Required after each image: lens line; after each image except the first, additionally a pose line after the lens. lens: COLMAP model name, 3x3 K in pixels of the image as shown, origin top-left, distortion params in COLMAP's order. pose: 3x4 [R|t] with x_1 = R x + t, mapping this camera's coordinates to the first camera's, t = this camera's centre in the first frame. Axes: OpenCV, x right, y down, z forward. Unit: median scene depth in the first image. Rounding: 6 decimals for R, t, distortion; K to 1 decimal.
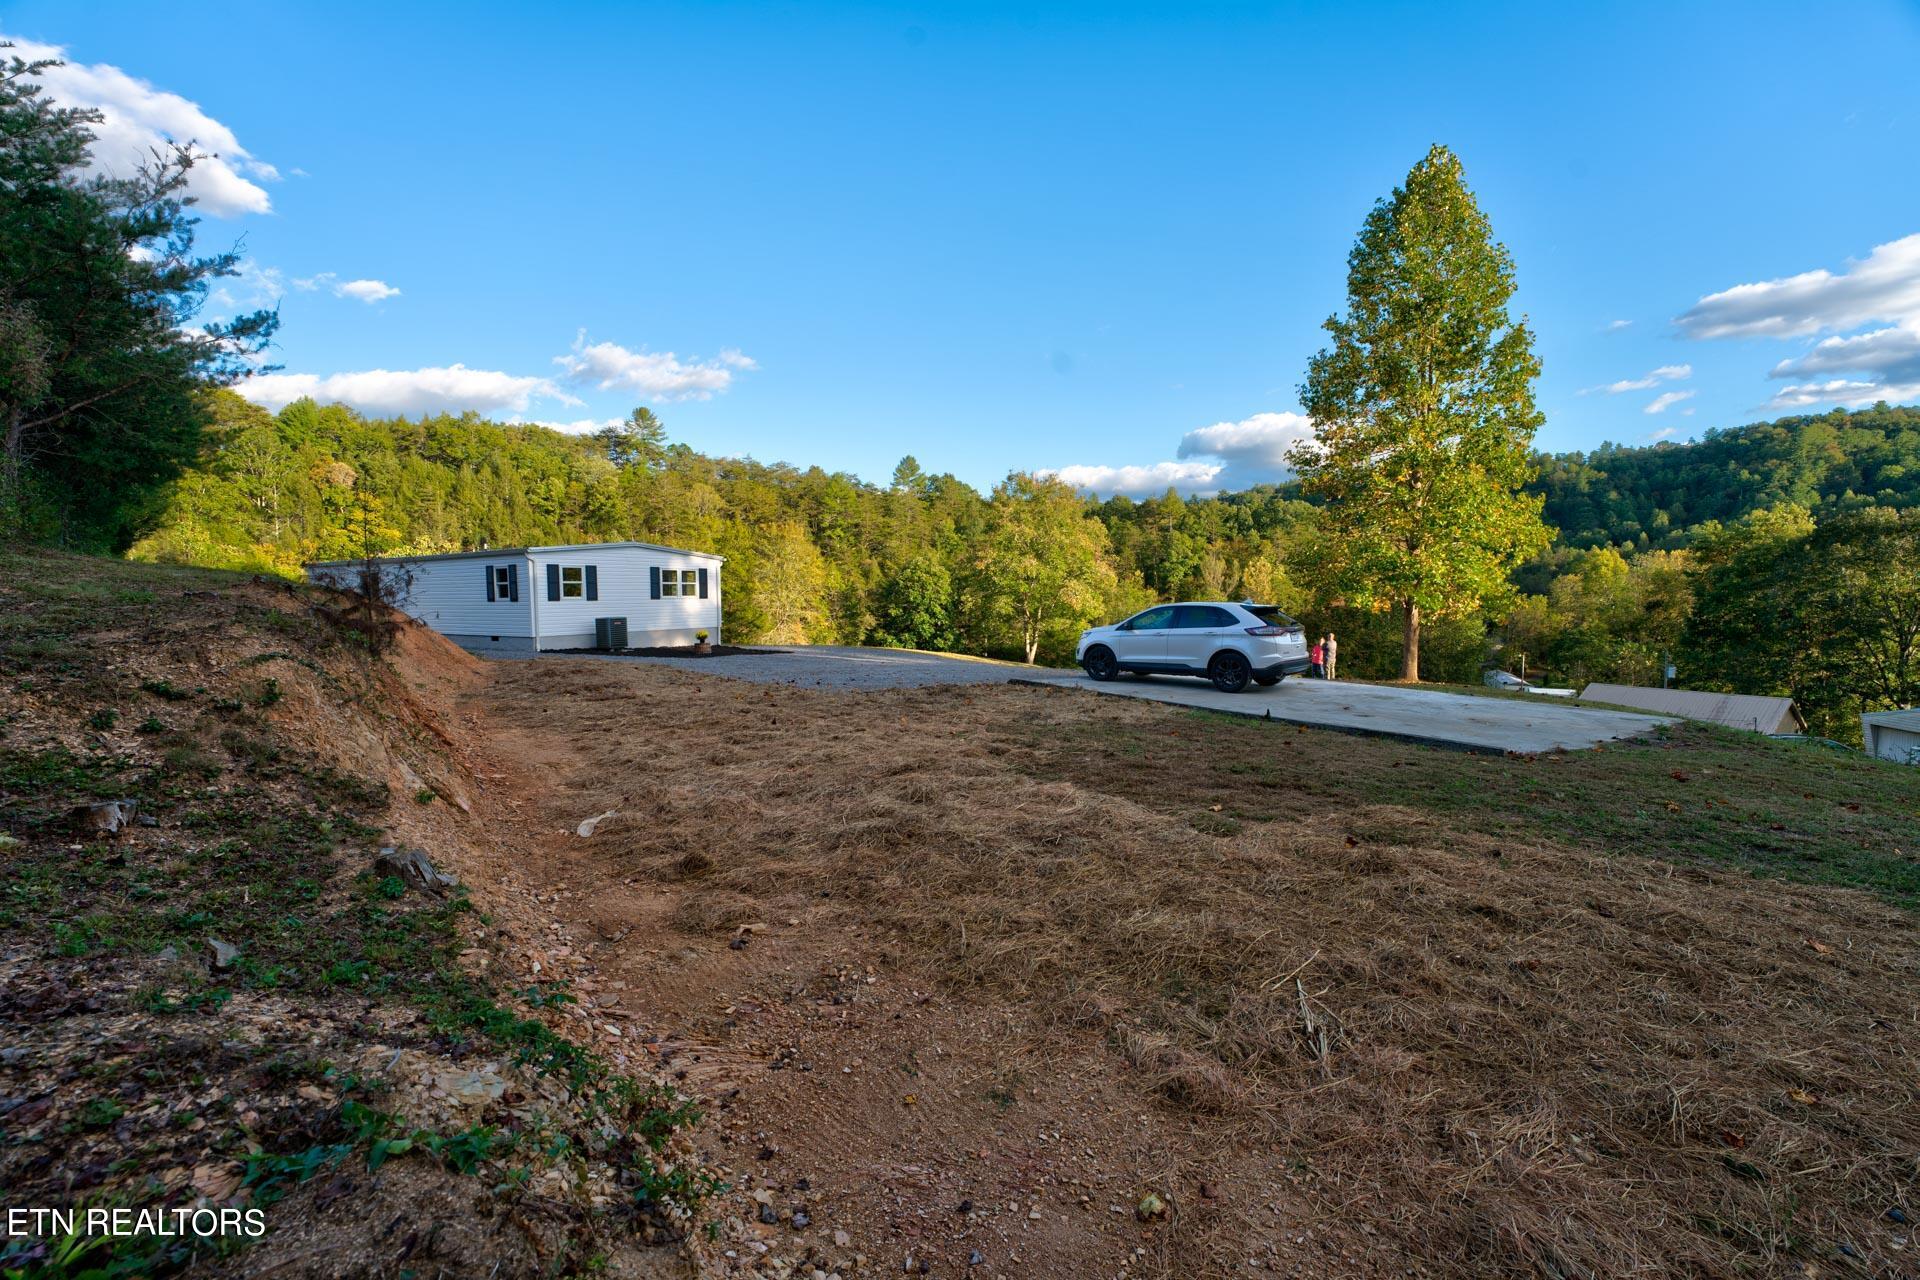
lens RADIAL K [[781.1, 0, 957.4], [0, 781.1, 641.6], [0, 0, 1]] dist [-0.029604, 0.004984]
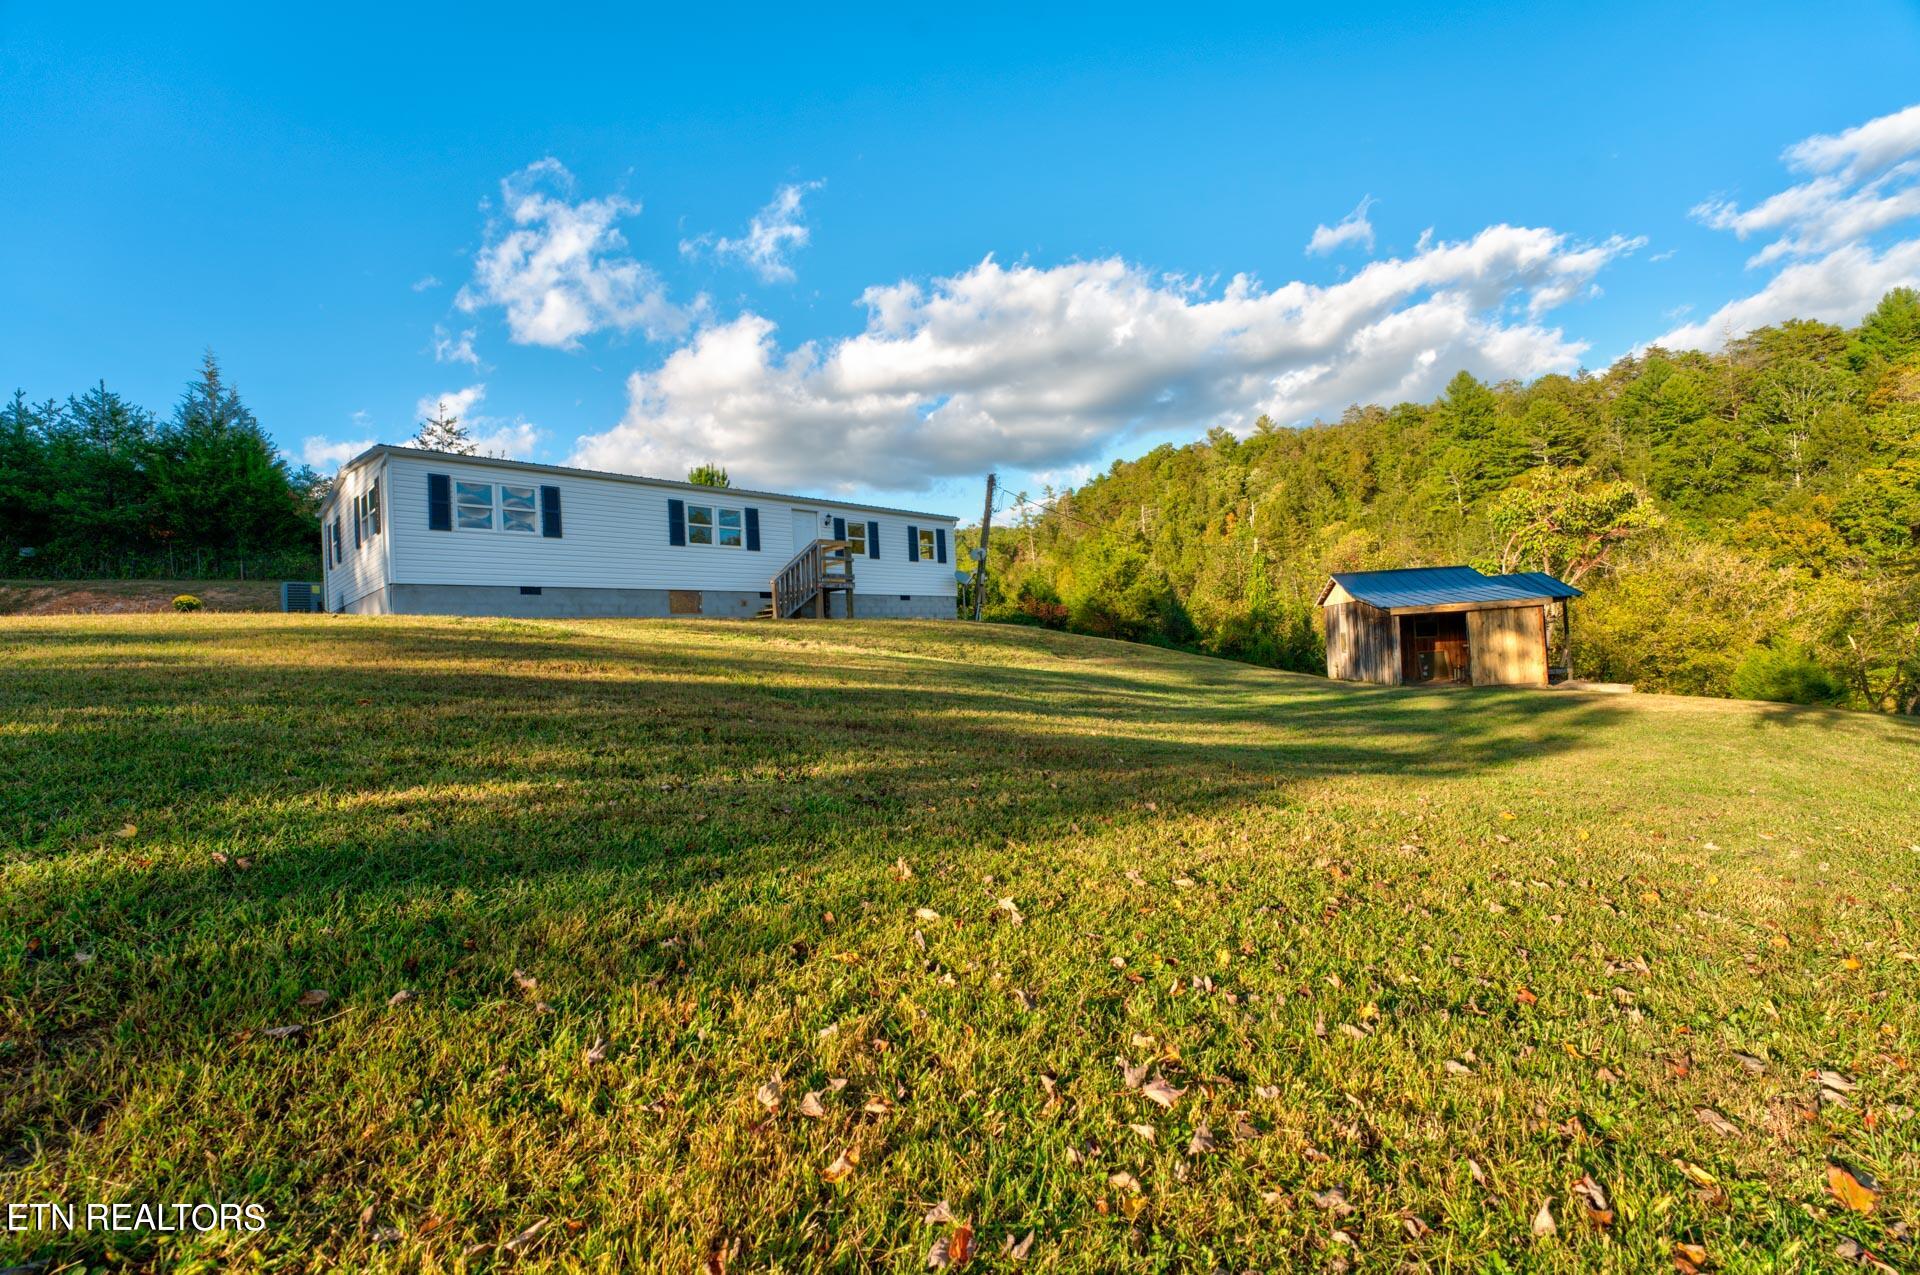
lens RADIAL K [[789.4, 0, 962.2], [0, 789.4, 636.6], [0, 0, 1]] dist [-0.029597, 0.003692]
pose [[-0.217925, -0.004495, -0.975955, 0.021074], [-0.000537, 0.999990, -0.004486, 0.003362], [0.975965, -0.000453, -0.217925, 0.308730]]
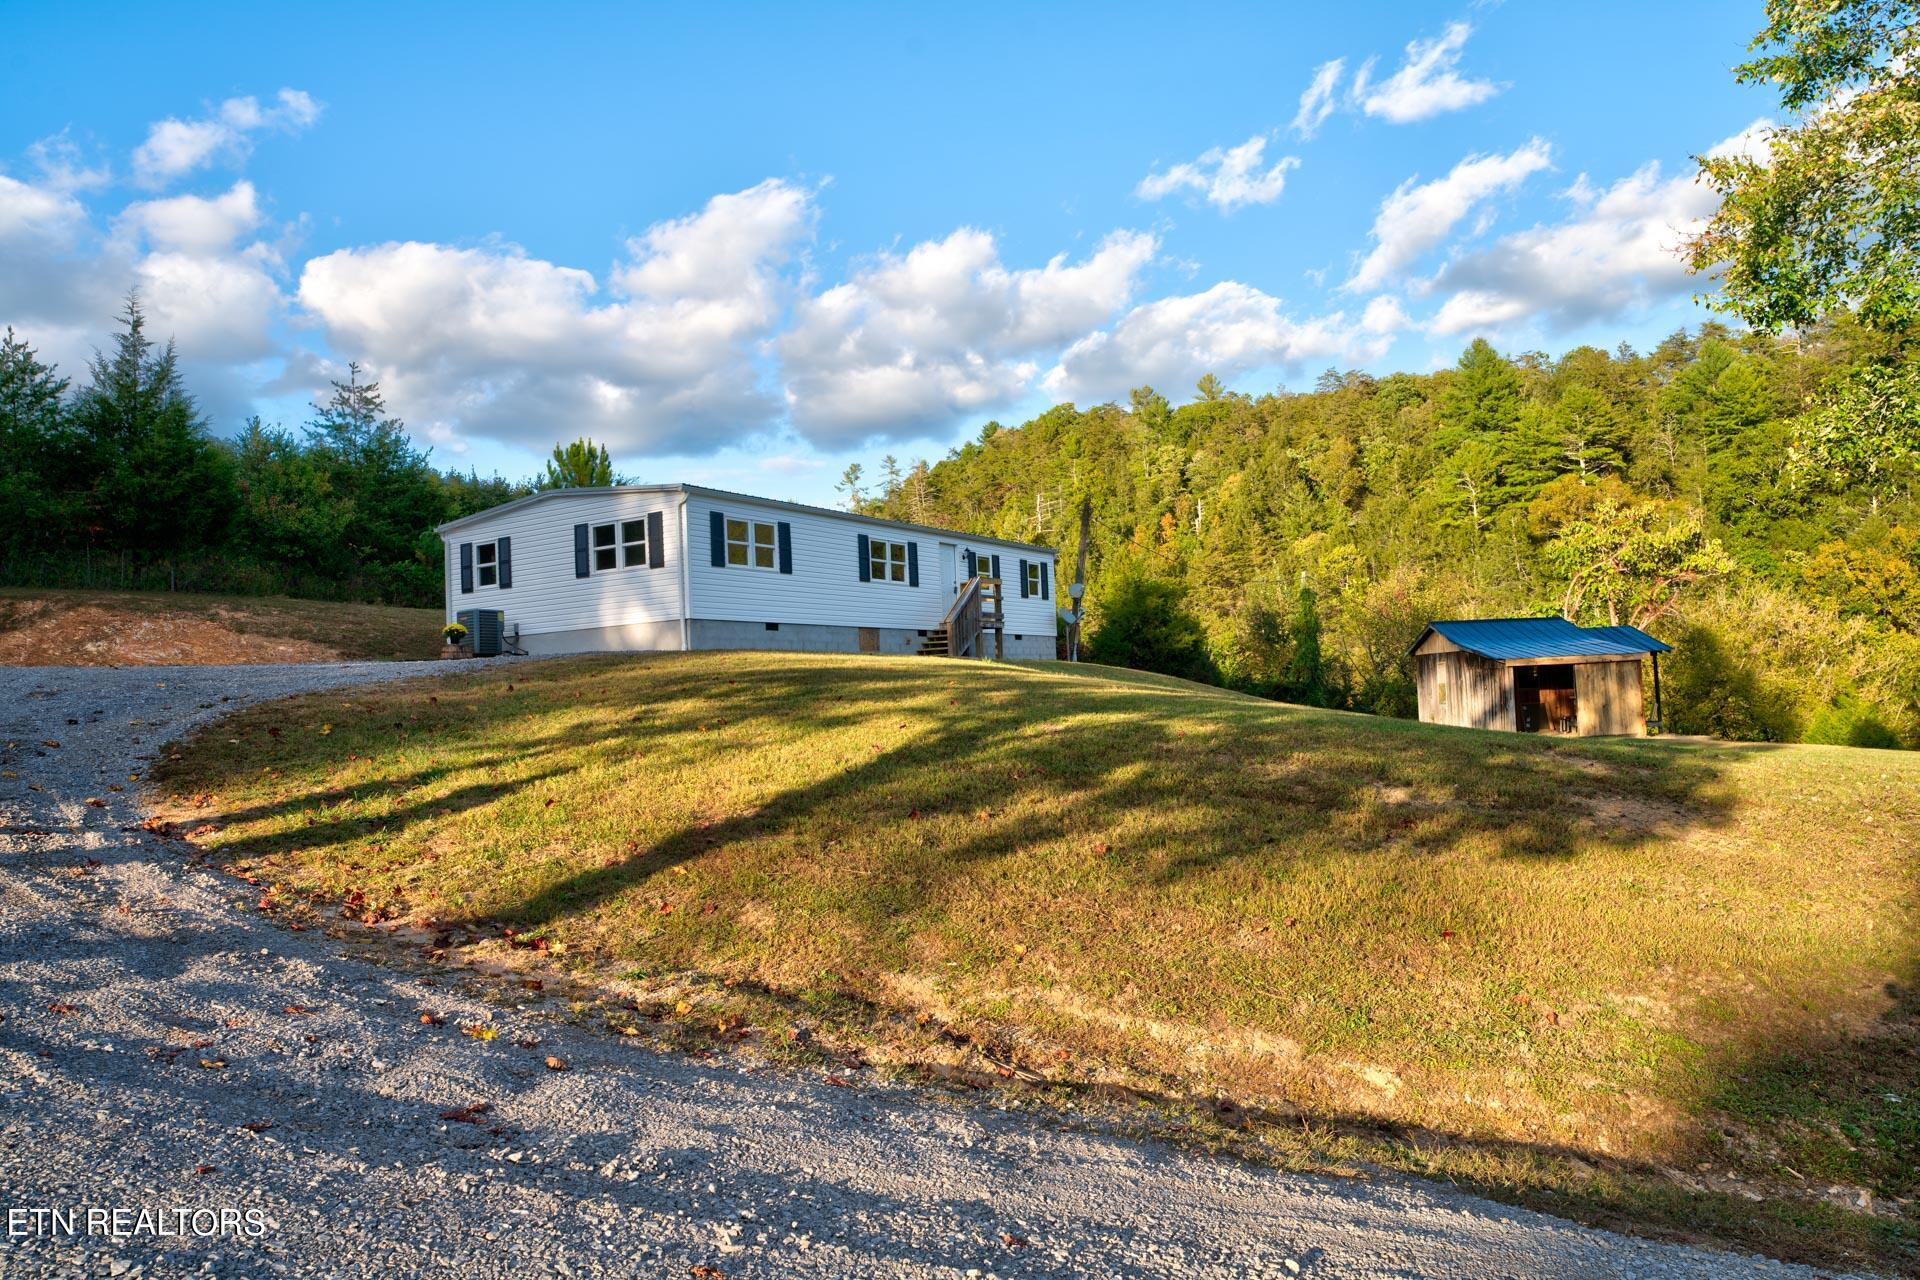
lens RADIAL K [[1247.6, 0, 959.0], [0, 1247.6, 643.3], [0, 0, 1]] dist [0.019657, -0.000226]
pose [[-0.022421, -0.039312, -0.998975, 0.108390], [-0.016208, 0.999110, -0.038953, 0.005499], [0.999617, 0.015318, -0.023038, 0.252735]]
